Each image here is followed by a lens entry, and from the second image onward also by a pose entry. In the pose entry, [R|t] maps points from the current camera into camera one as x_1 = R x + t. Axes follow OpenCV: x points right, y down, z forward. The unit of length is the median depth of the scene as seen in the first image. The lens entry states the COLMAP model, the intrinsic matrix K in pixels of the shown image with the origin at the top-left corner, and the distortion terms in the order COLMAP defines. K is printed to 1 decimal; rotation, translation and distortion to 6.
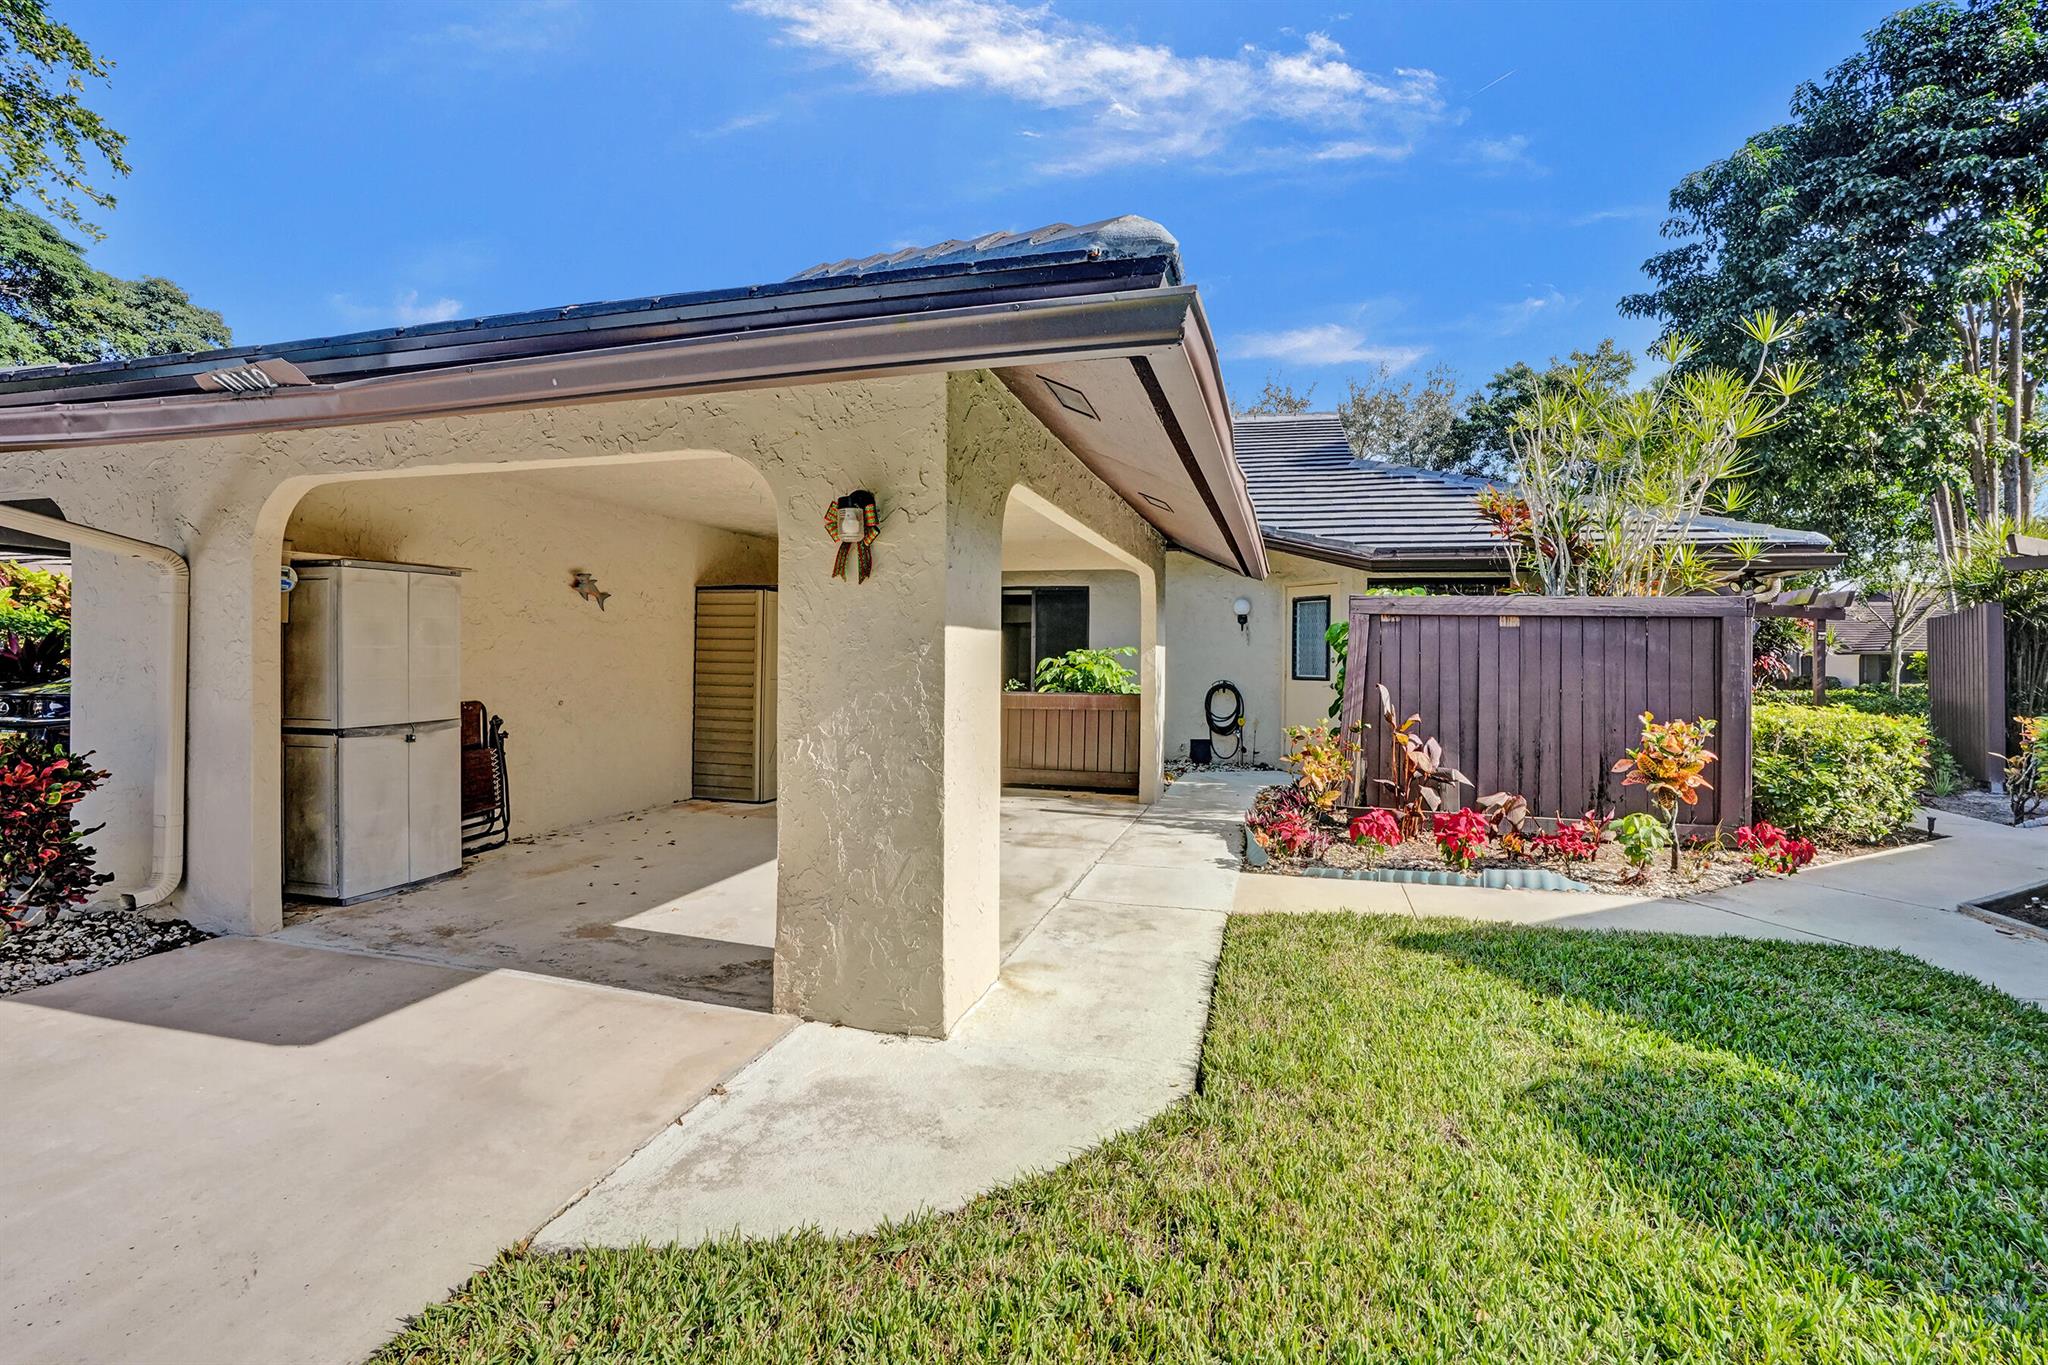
lens RADIAL K [[954.6, 0, 1024.0], [0, 954.6, 682.5], [0, 0, 1]] dist [-0.065346, 0.024947]
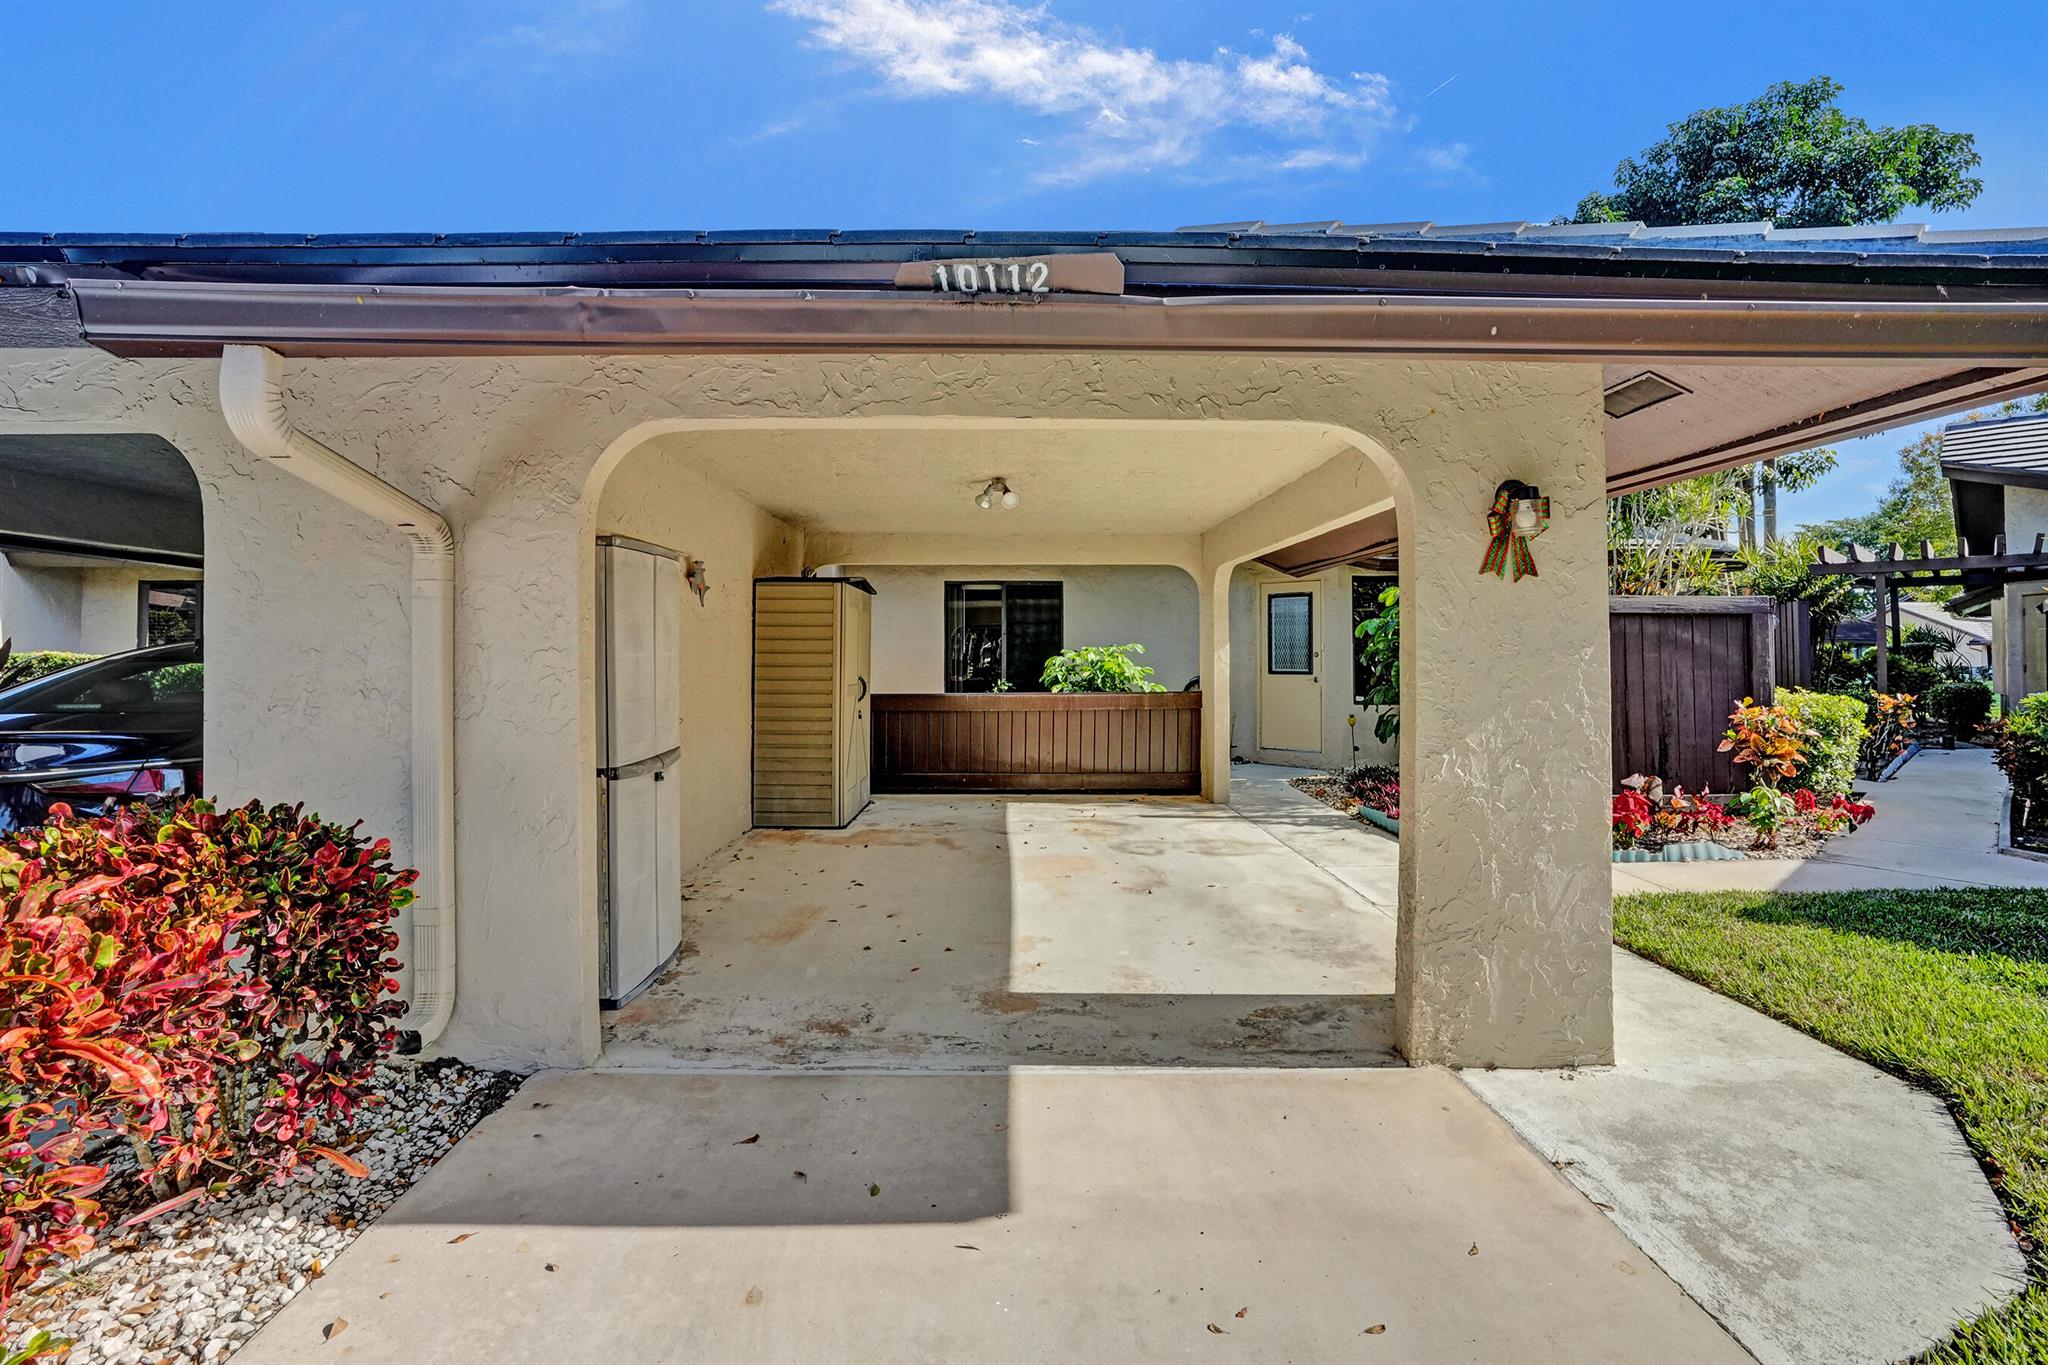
lens RADIAL K [[966.3, 0, 1035.1], [0, 966.3, 665.8], [0, 0, 1]] dist [-0.065451, 0.024422]
pose [[0.958648, -0.016319, 0.284125, -0.695537], [0.019957, 0.999752, -0.009914, -0.018121], [-0.283892, 0.015174, 0.958736, 0.202187]]
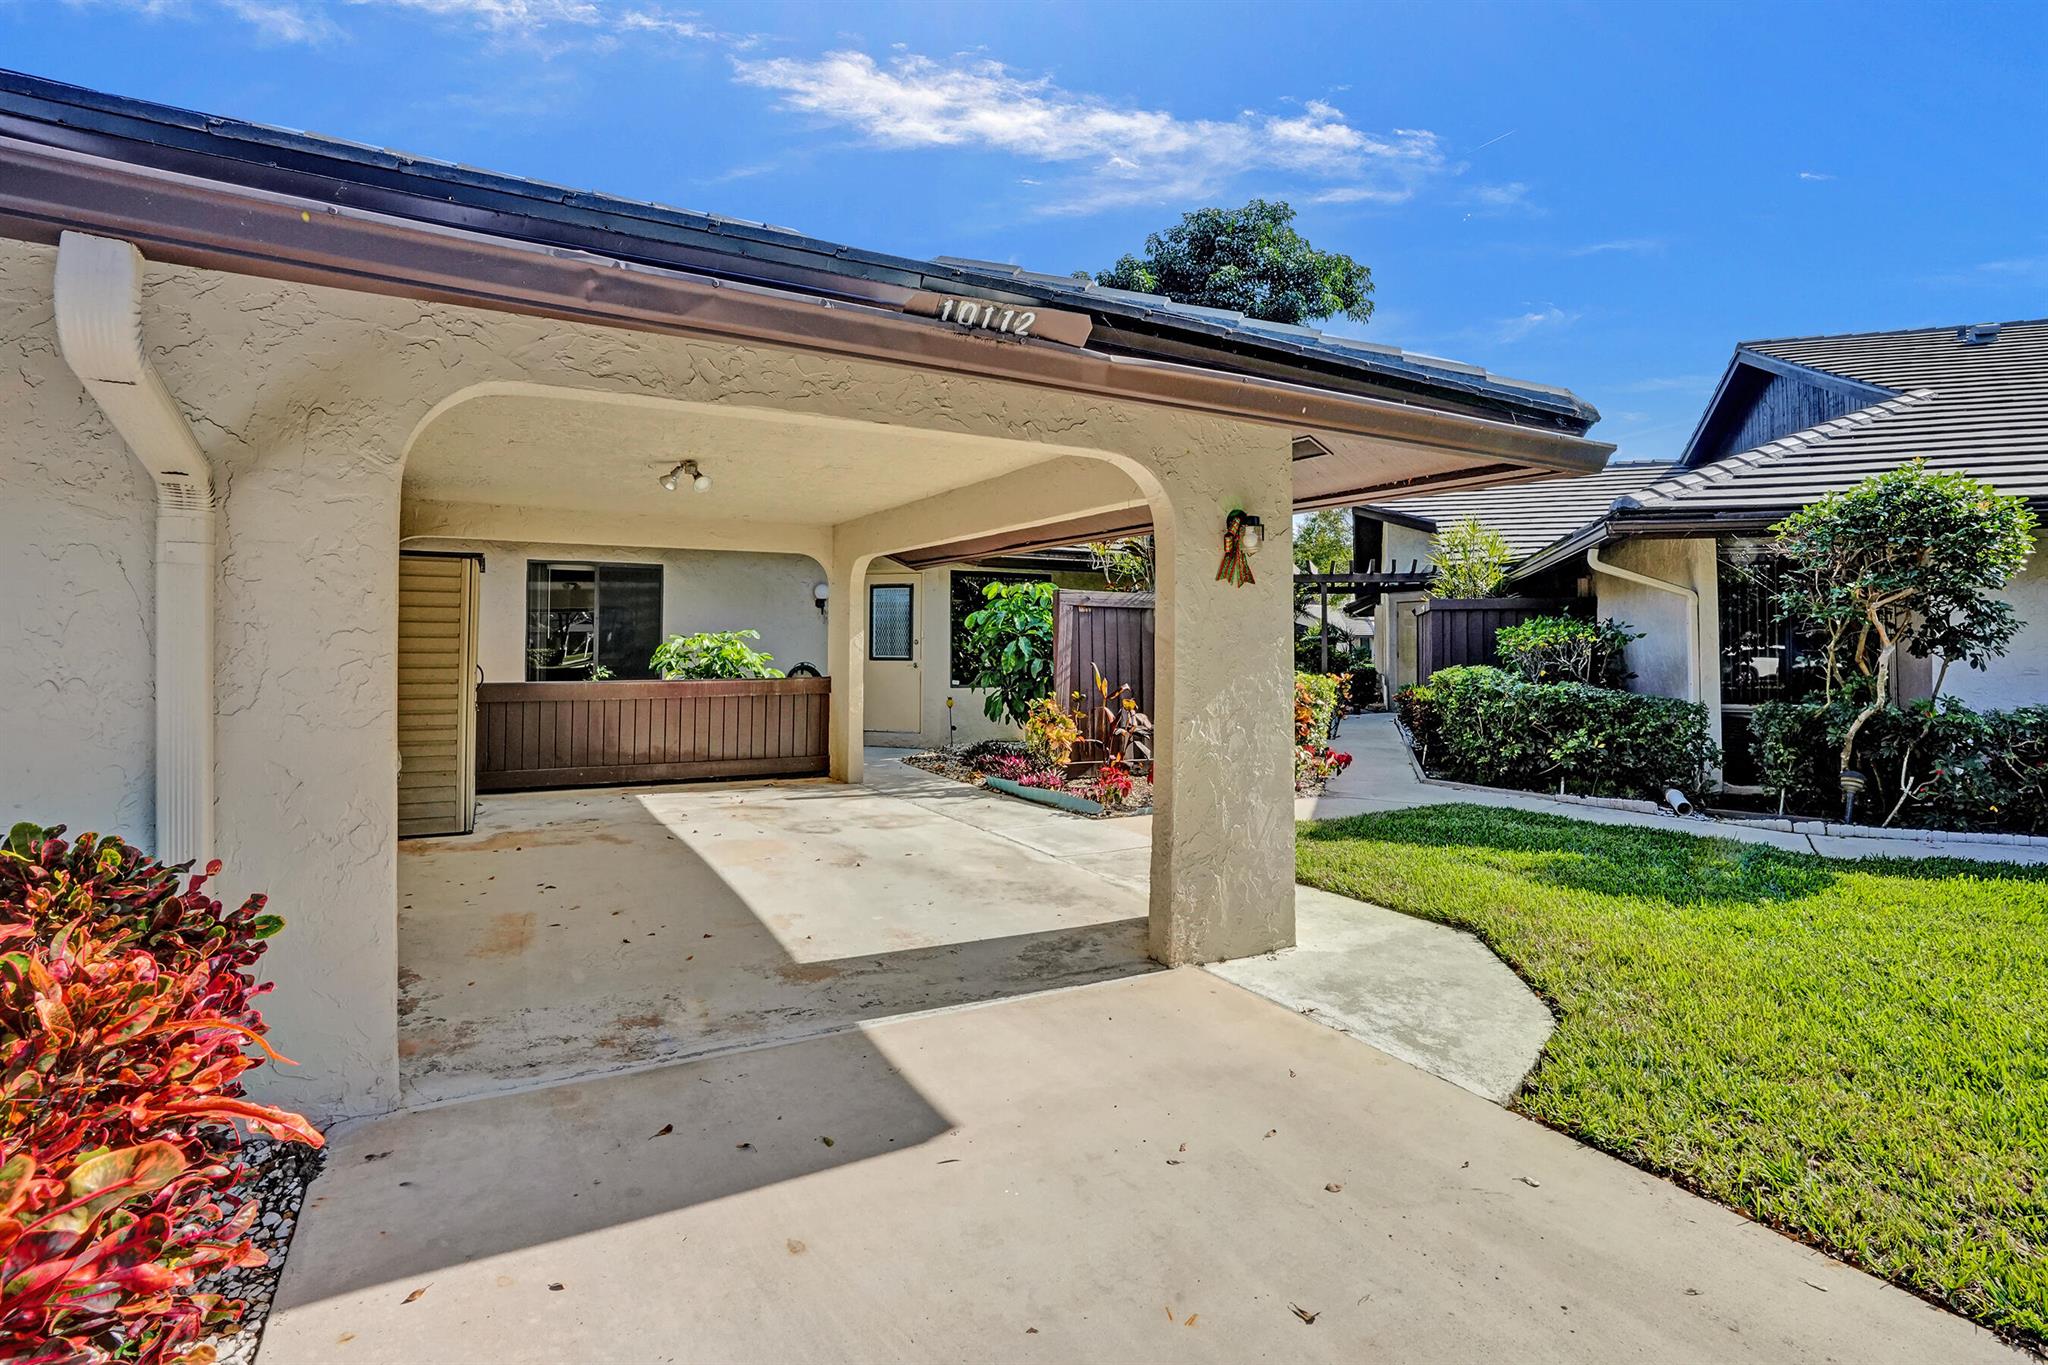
lens RADIAL K [[959.5, 0, 1028.5], [0, 959.5, 652.6], [0, 0, 1]] dist [-0.065642, 0.025428]
pose [[0.714530, -0.015230, 0.699439, -0.952483], [0.021482, 0.999769, -0.000176, -0.020933], [-0.699275, 0.015151, 0.714692, 0.253428]]
